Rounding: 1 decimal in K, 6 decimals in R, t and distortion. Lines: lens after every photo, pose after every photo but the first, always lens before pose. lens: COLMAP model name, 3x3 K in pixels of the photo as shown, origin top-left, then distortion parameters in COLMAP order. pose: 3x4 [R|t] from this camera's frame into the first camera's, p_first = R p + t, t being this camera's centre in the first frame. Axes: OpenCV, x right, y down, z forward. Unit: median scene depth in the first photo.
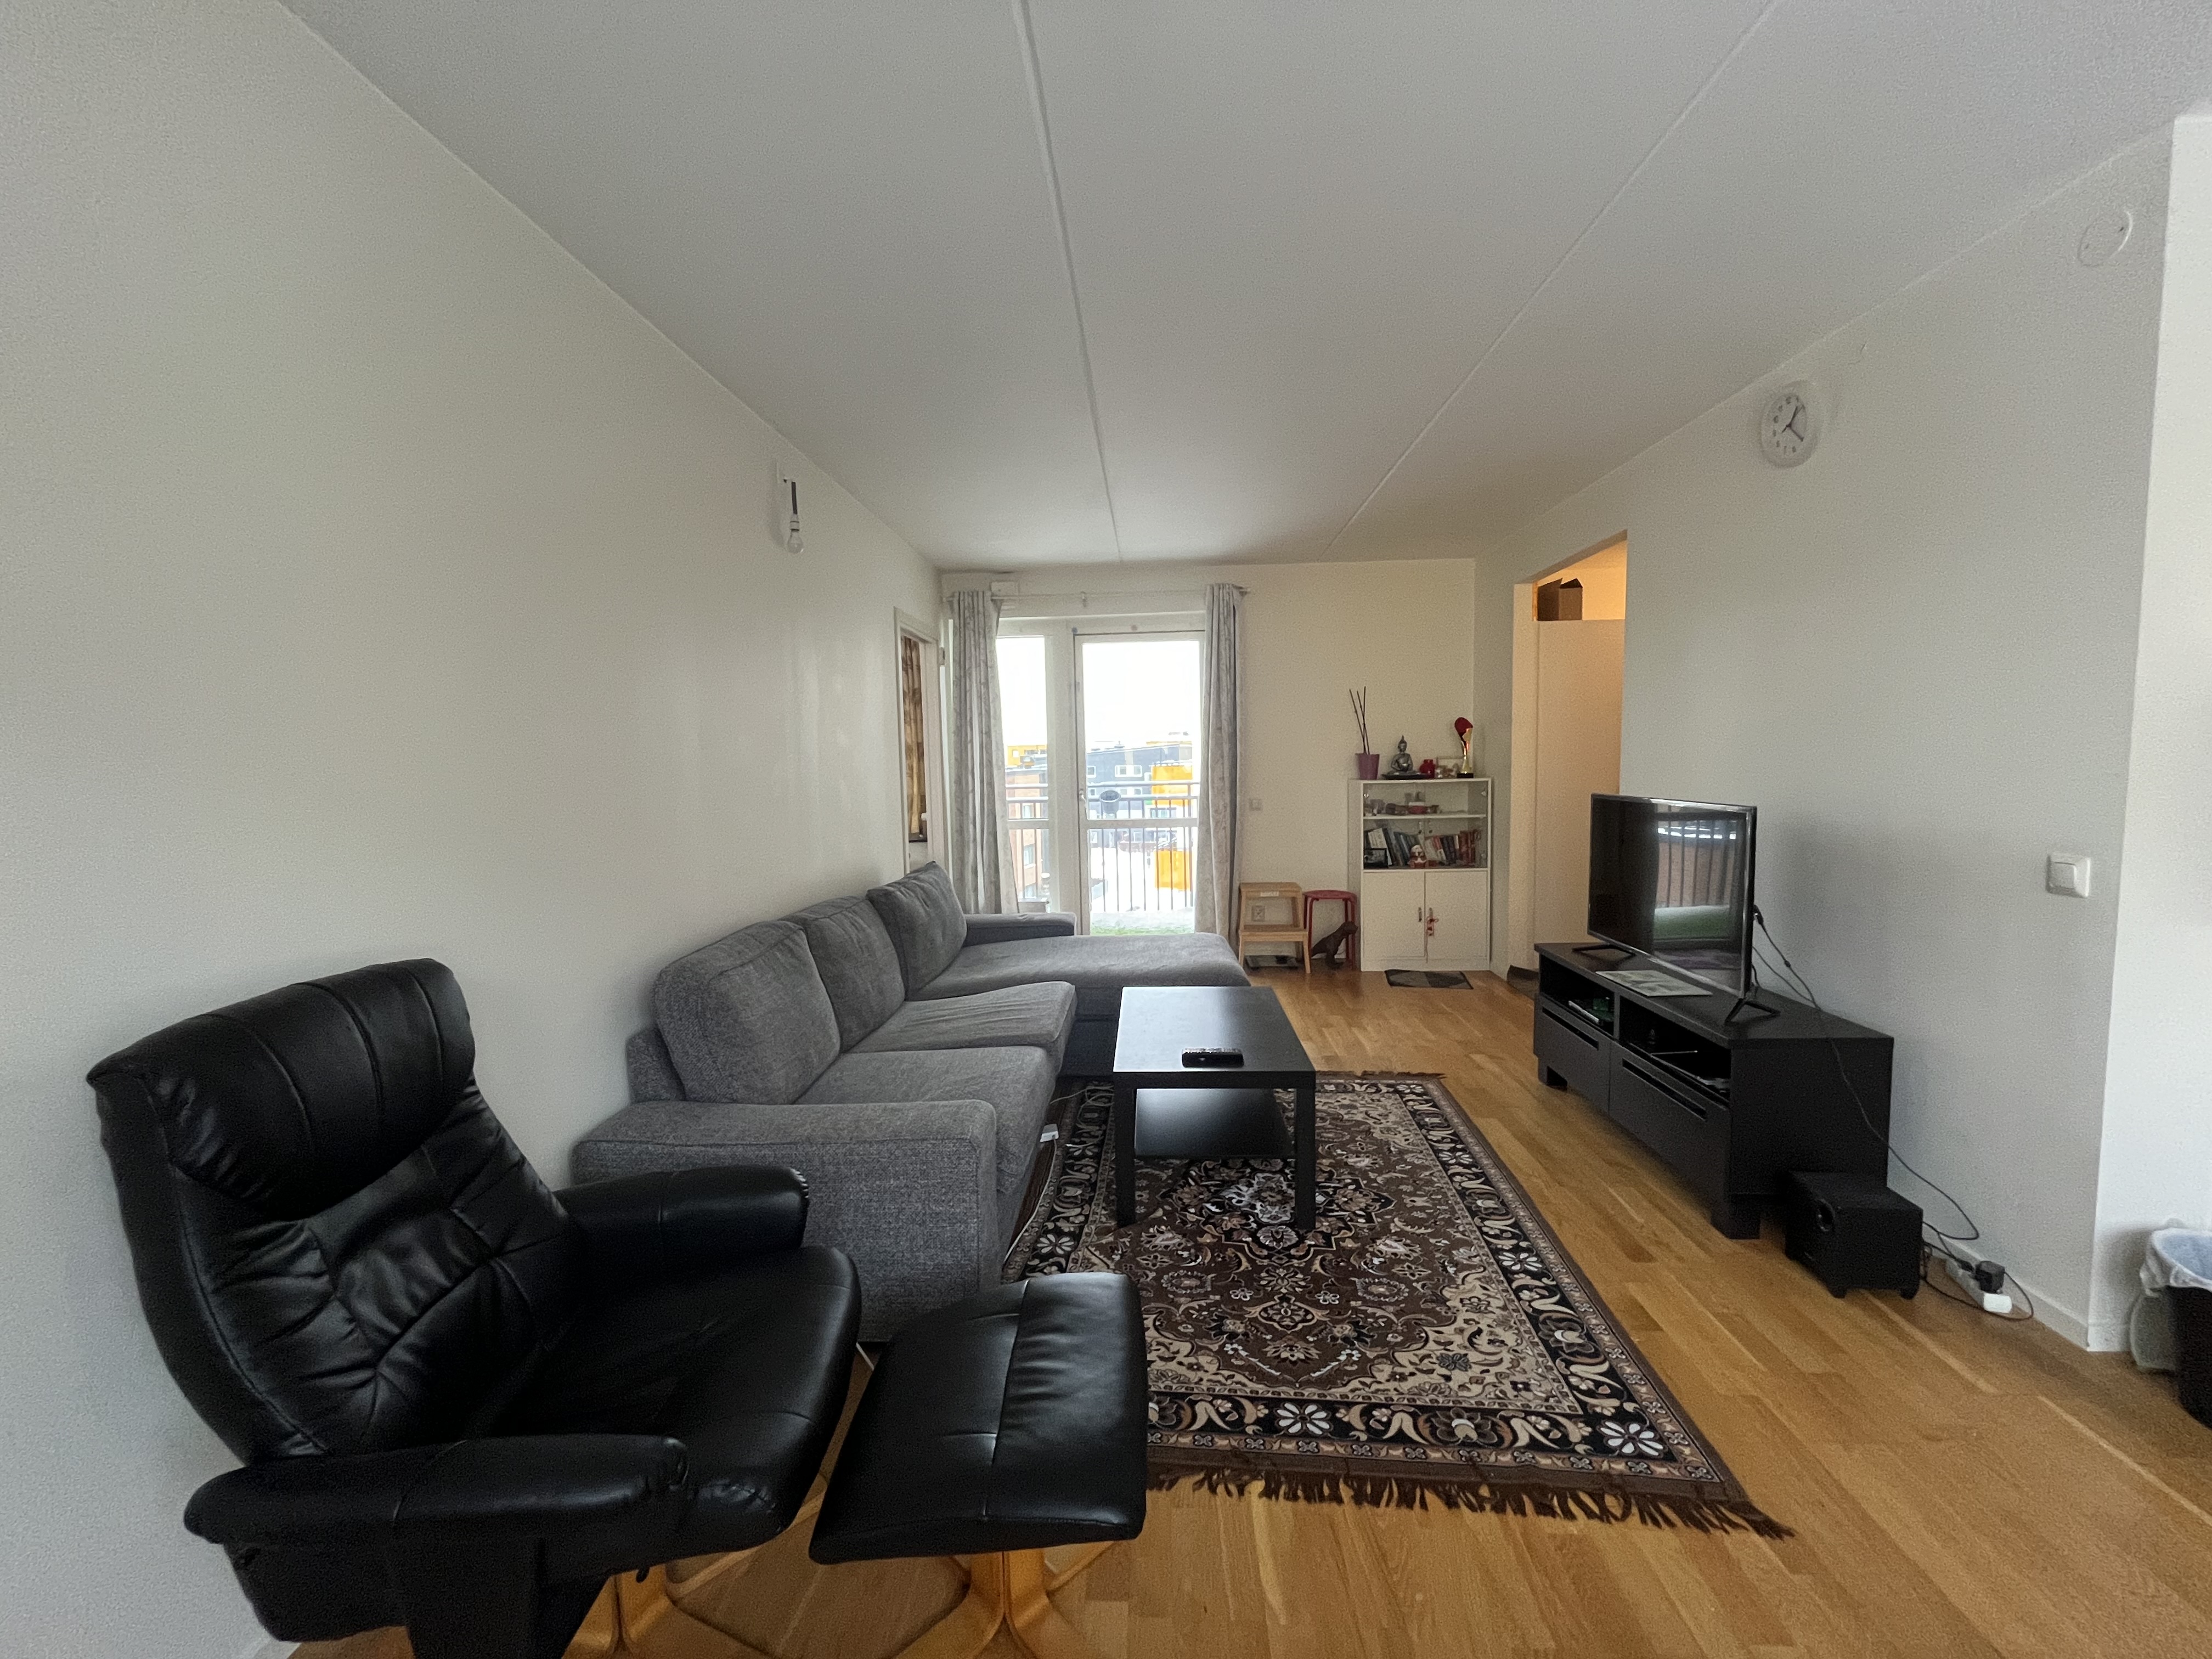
lens RADIAL K [[895.2, 0, 1100.2], [0, 895.2, 829.2], [0, 0, 1]] dist [0.002432, 0.000329]
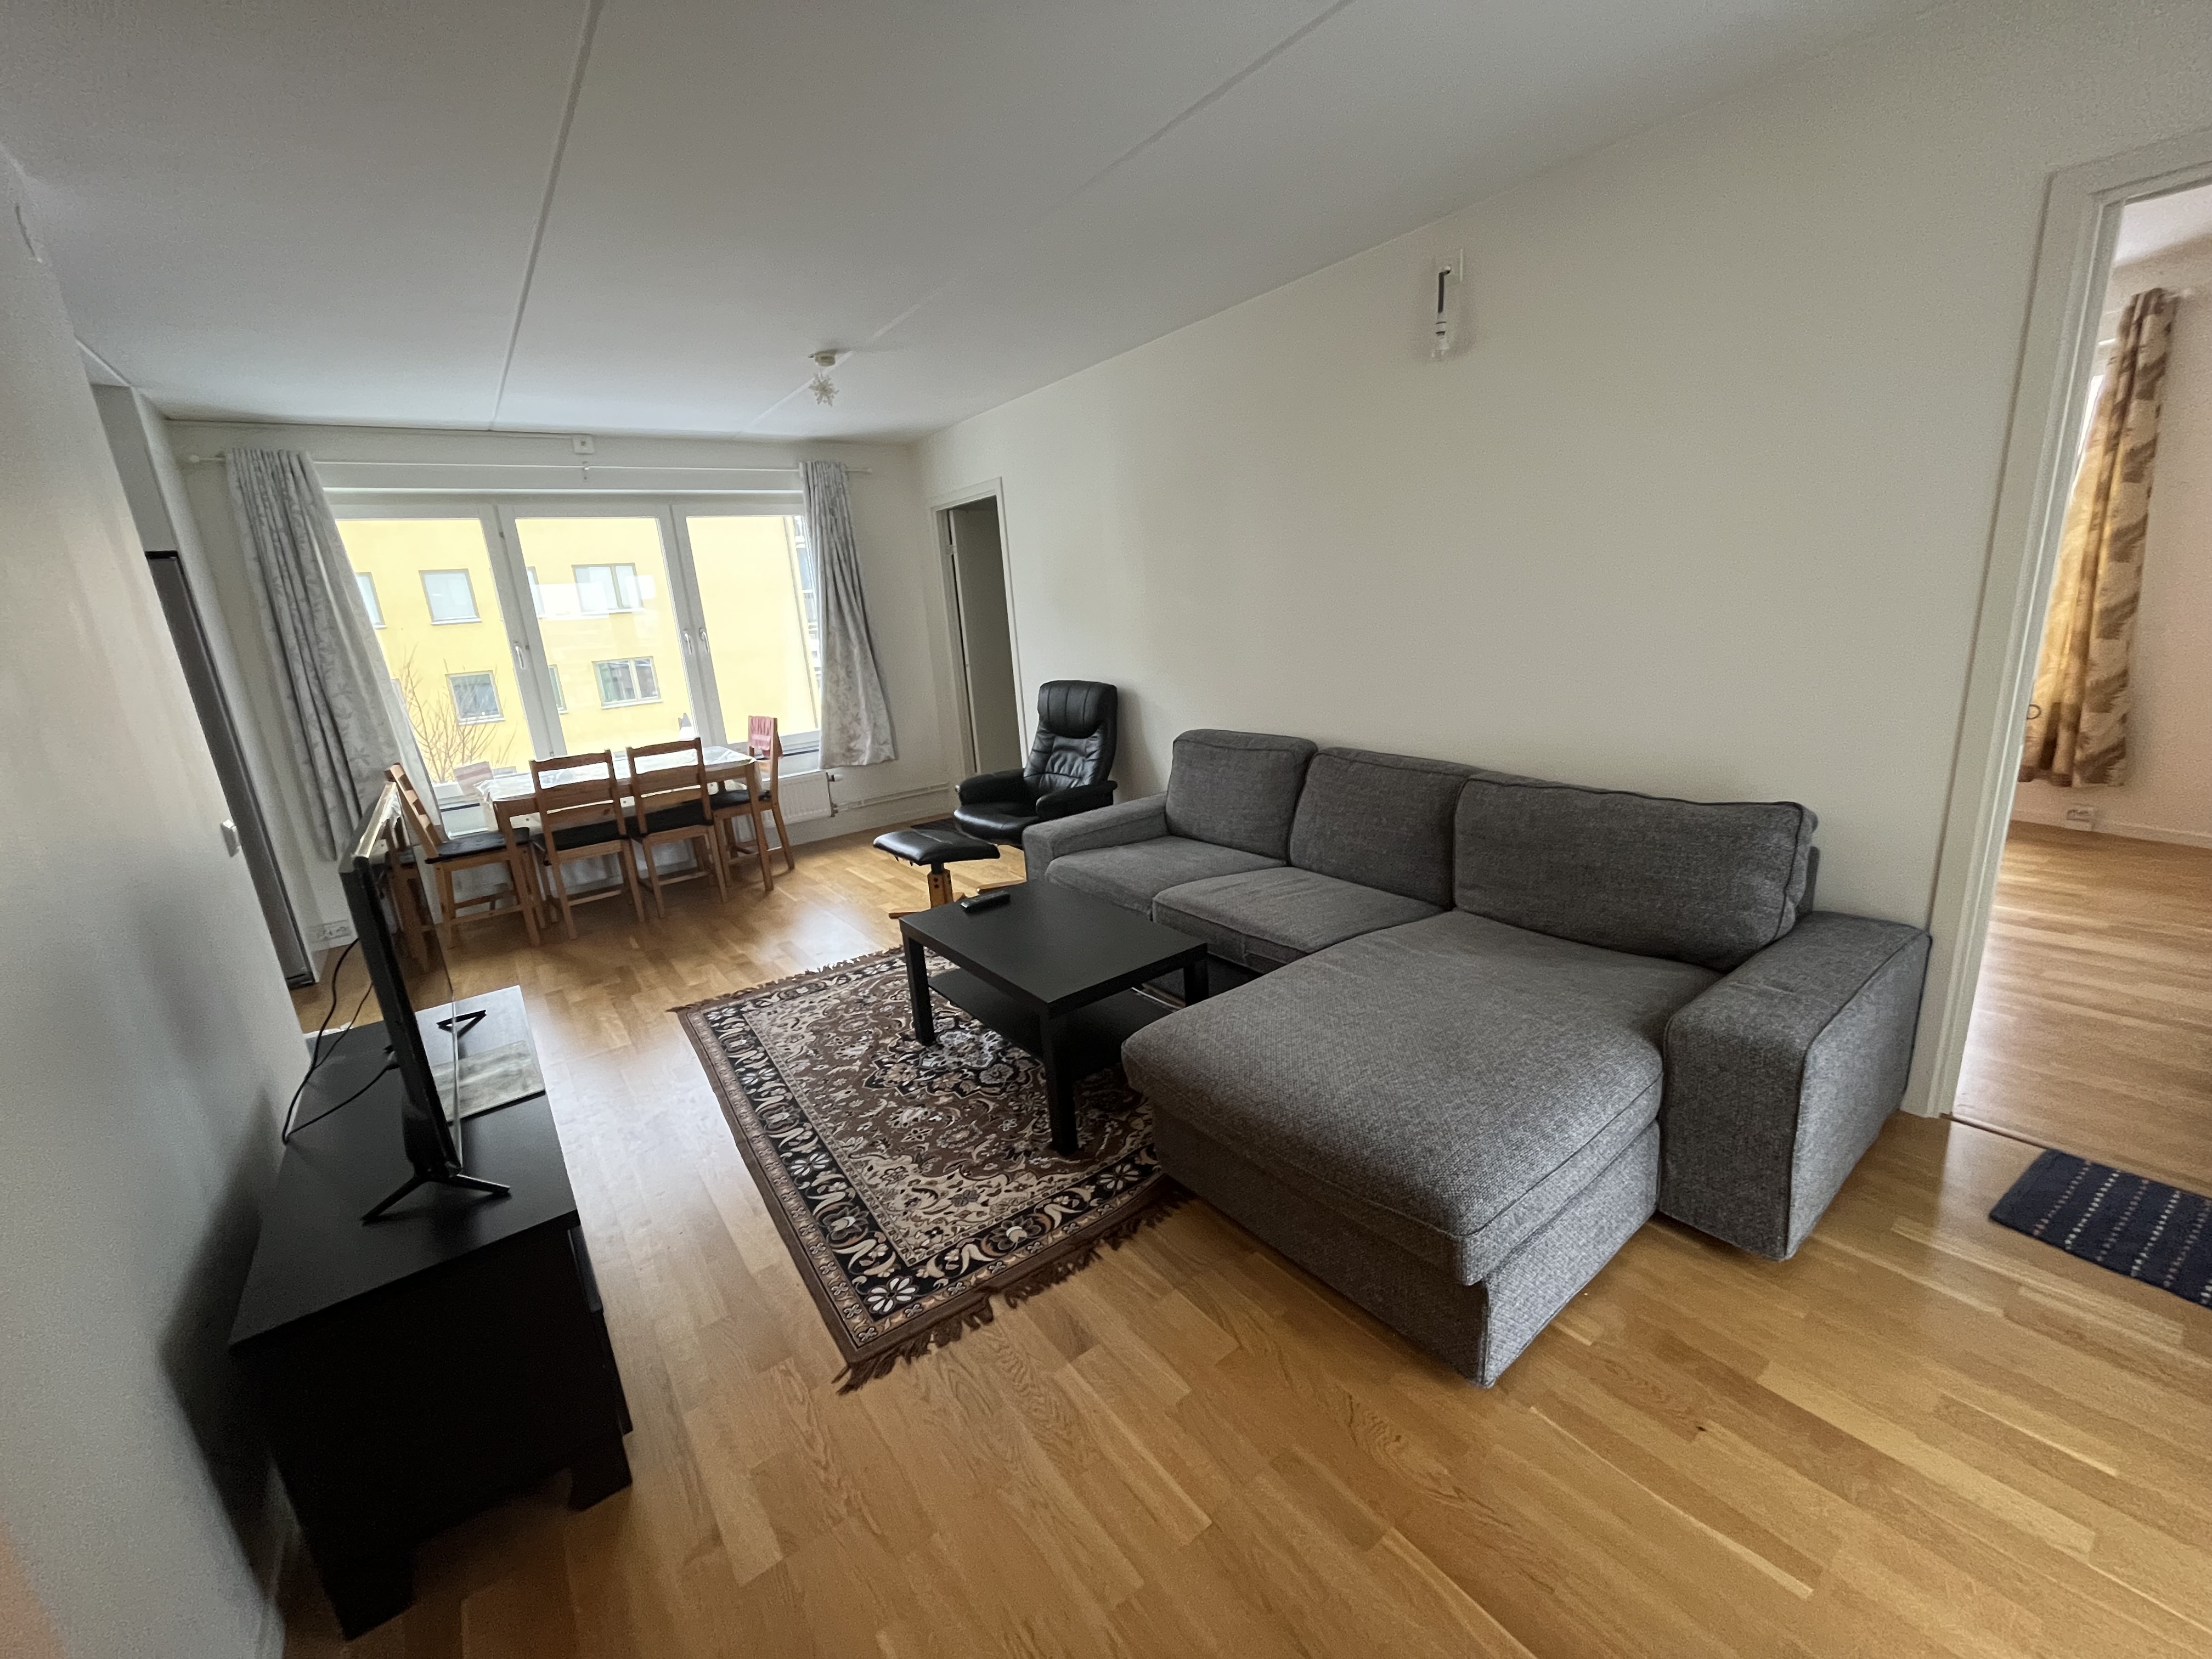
lens RADIAL K [[895.2, 0, 1110.6], [0, 895.2, 828.8], [0, 0, 1]] dist [0.002432, 0.000329]
pose [[-0.757752, 0.239156, -0.607138, 0.690023], [0.037800, 0.944943, 0.325044, -0.216849], [0.651447, 0.223353, -0.725073, 1.923415]]
